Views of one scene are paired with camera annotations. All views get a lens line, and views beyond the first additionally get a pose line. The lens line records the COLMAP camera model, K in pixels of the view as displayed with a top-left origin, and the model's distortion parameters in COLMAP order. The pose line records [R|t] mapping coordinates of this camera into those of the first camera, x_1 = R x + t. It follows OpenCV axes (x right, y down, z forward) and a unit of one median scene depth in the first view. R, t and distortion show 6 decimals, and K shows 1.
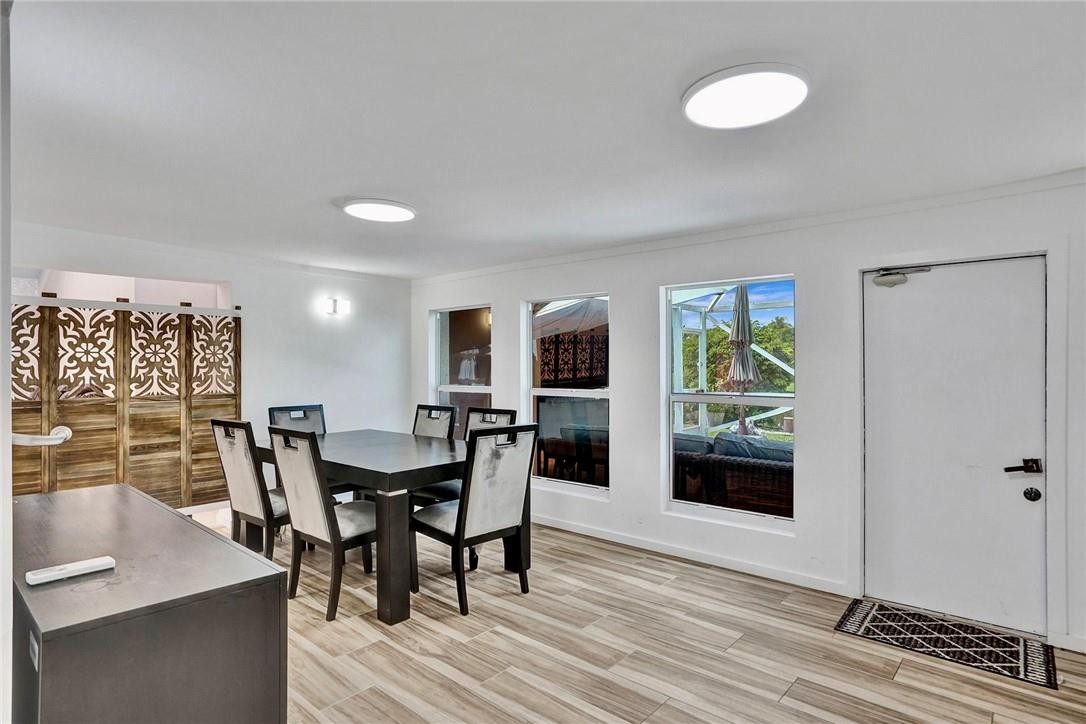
lens RADIAL K [[588.2, 0, 548.6], [0, 588.2, 360.3], [0, 0, 1]] dist [-0.001709, 0.004764]
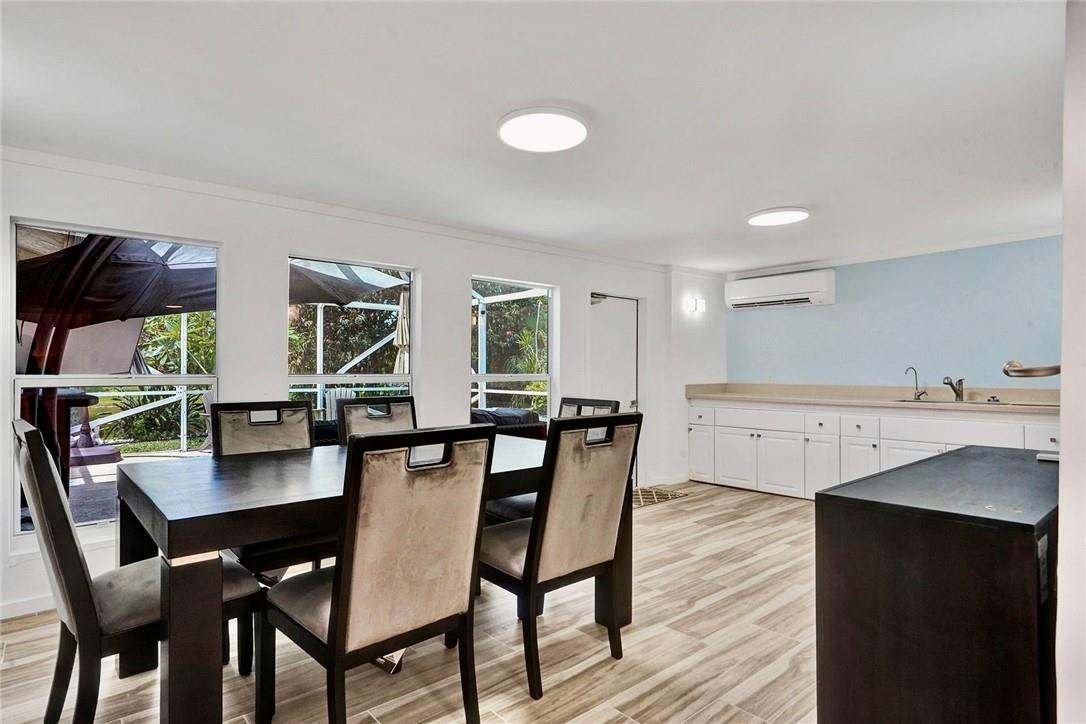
lens RADIAL K [[588.2, 0, 553.1], [0, 588.2, 358.0], [0, 0, 1]] dist [-0.001709, 0.004764]
pose [[0.104774, 0.027384, 0.994119, -1.273322], [-0.013015, 0.999573, -0.026163, 0.084086], [-0.994411, -0.010197, 0.105085, 1.116872]]
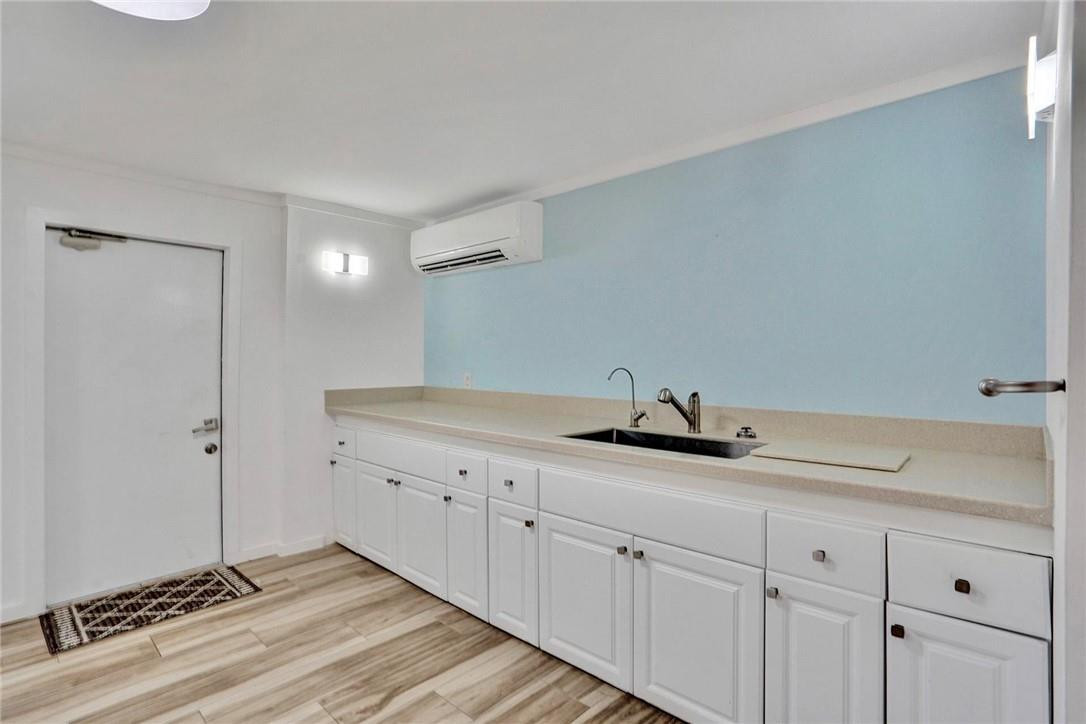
lens RADIAL K [[525.1, 0, 540.3], [0, 525.1, 356.8], [0, 0, 1]] dist [-0.000089, -0.000003]
pose [[0.034332, 0.005097, 0.999397, -0.236763], [-0.012744, 0.999908, -0.004661, 0.039295], [-0.999329, -0.012577, 0.034393, 0.316080]]
